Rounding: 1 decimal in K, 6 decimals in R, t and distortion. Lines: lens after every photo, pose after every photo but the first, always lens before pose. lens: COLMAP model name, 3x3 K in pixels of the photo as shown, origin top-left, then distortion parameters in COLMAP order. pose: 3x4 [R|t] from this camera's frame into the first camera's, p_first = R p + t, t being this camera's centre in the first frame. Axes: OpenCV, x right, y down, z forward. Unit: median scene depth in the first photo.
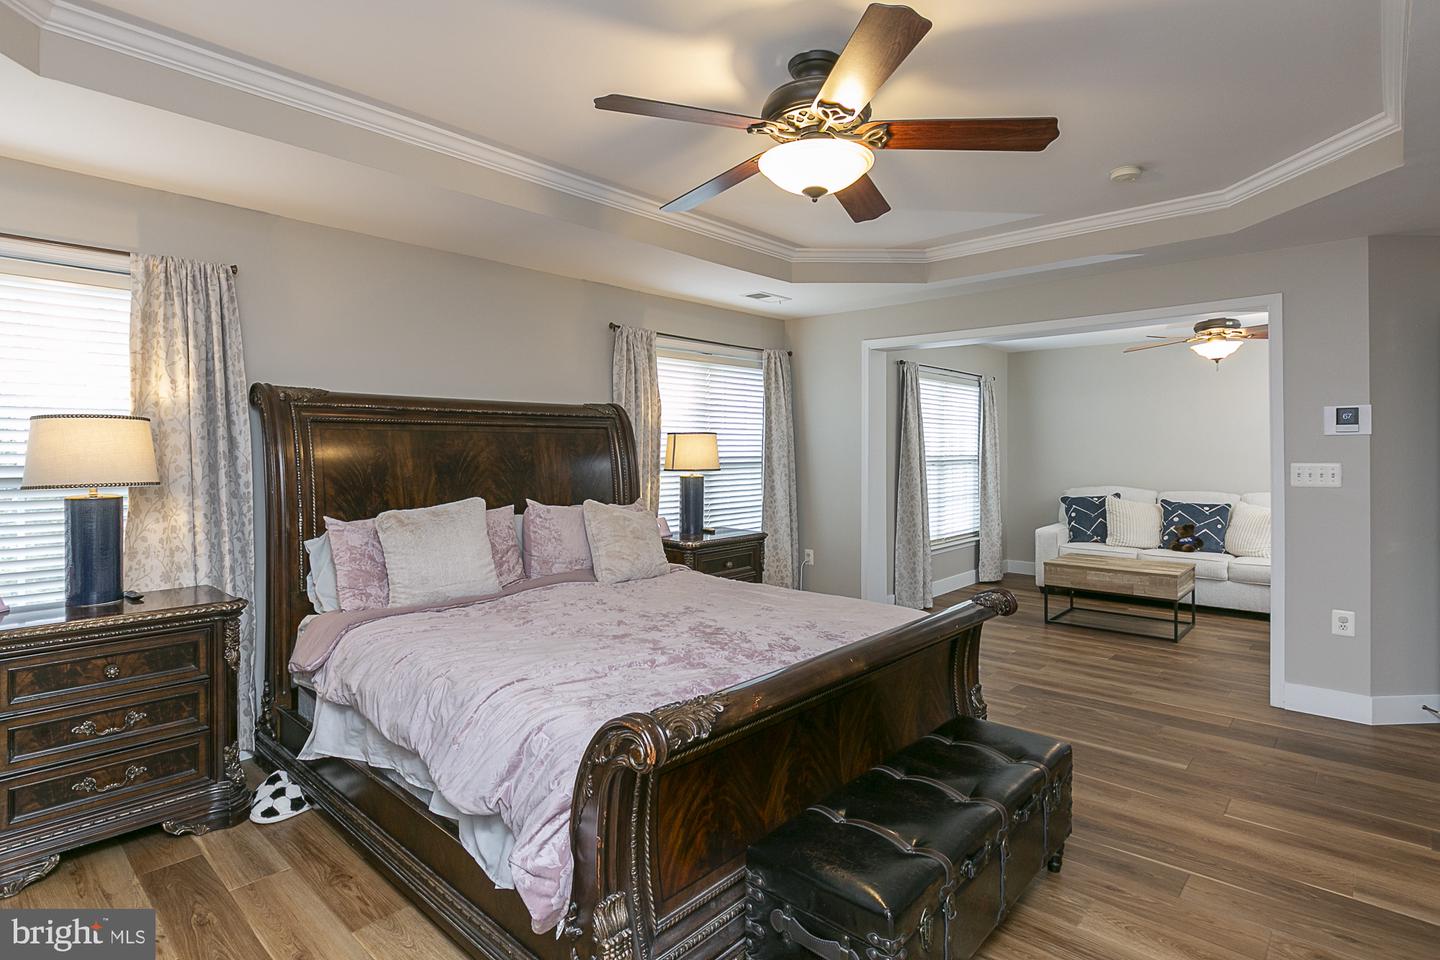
lens RADIAL K [[750.8, 0, 715.0], [0, 750.8, 450.0], [0, 0, 1]] dist [0.001265, 0.000012]
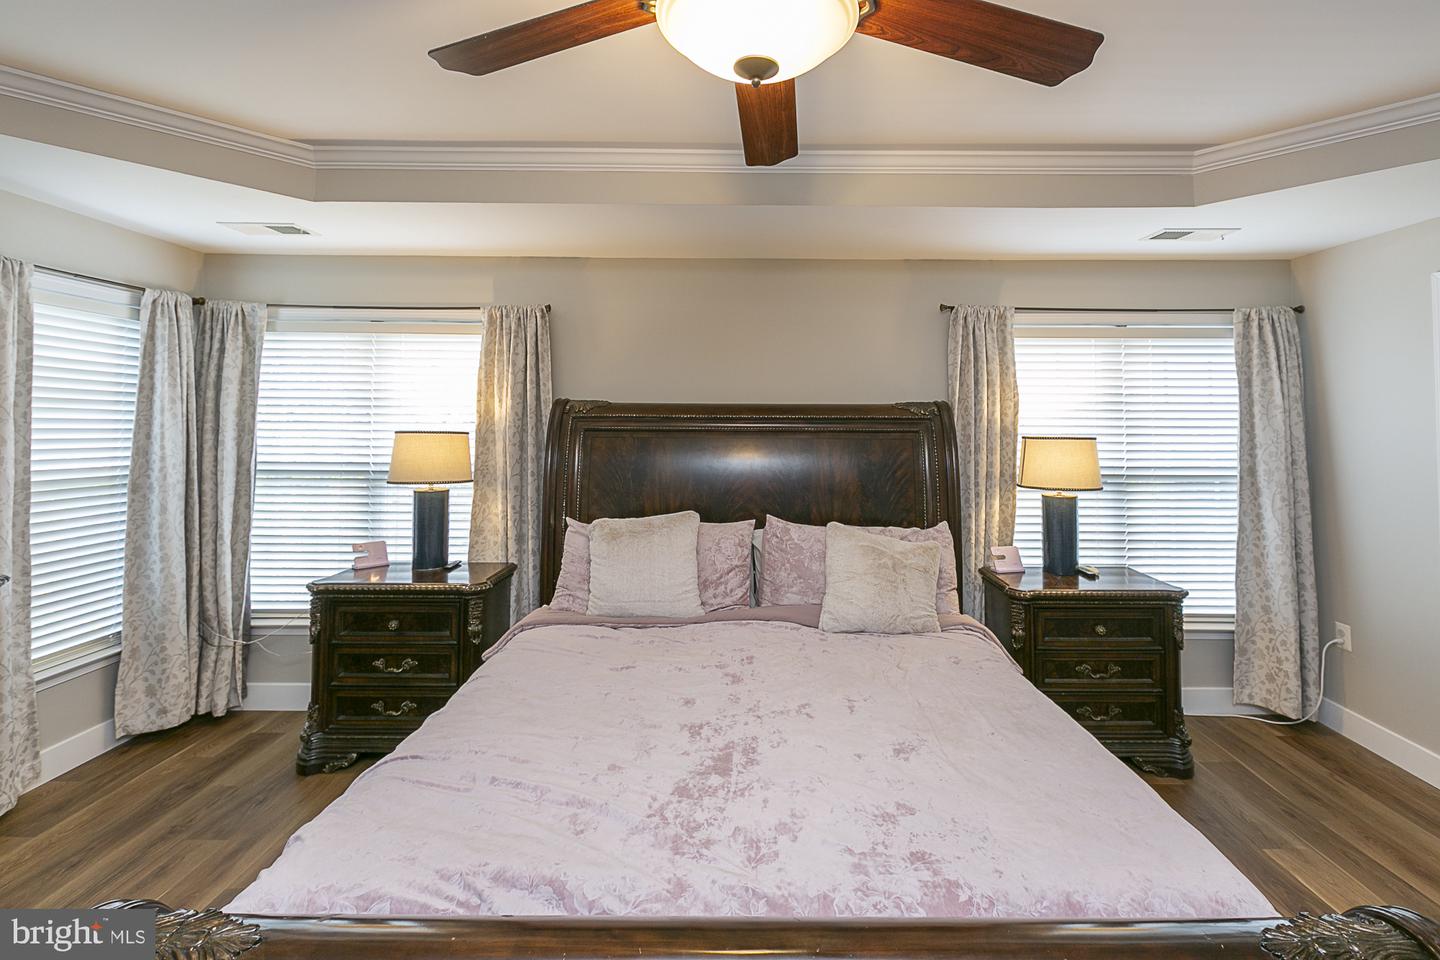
lens RADIAL K [[662.6, 0, 722.6], [0, 662.6, 393.0], [0, 0, 1]] dist [0.000927, 0.000161]
pose [[0.671781, -0.029982, -0.740143, 0.288505], [-0.006691, 0.998894, -0.046536, -0.040775], [0.740720, 0.036214, 0.670837, 0.386949]]
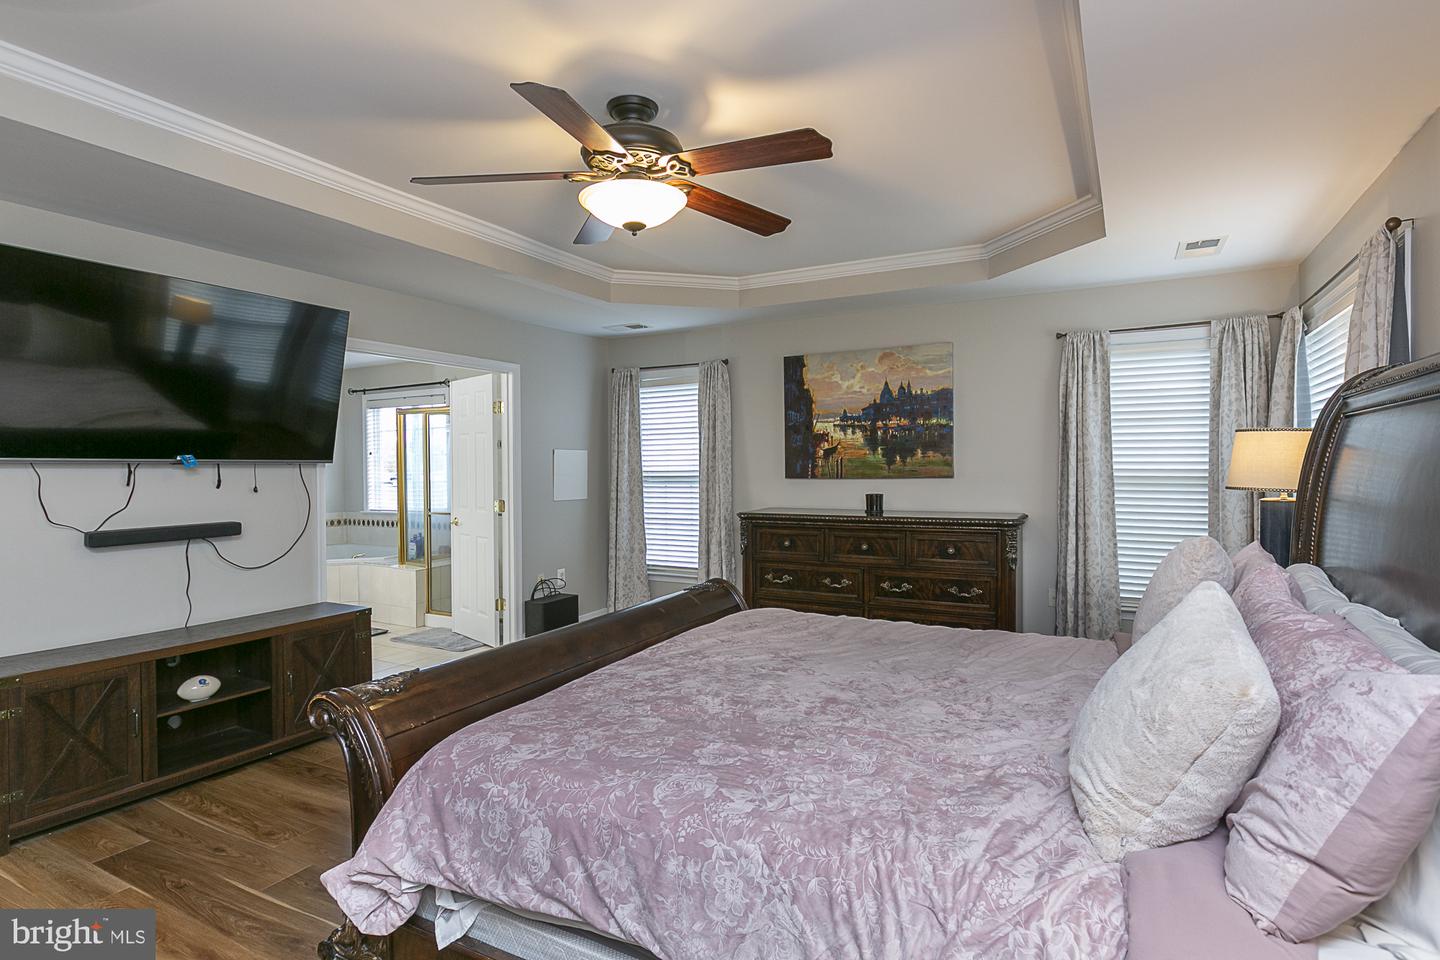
lens RADIAL K [[729.4, 0, 728.8], [0, 729.4, 471.6], [0, 0, 1]] dist [-0.000110, -0.000558]
pose [[-0.975400, 0.006046, -0.220361, 0.143866], [0.003276, 0.999911, 0.012931, 0.001738], [0.220420, 0.011891, -0.975333, 1.273066]]
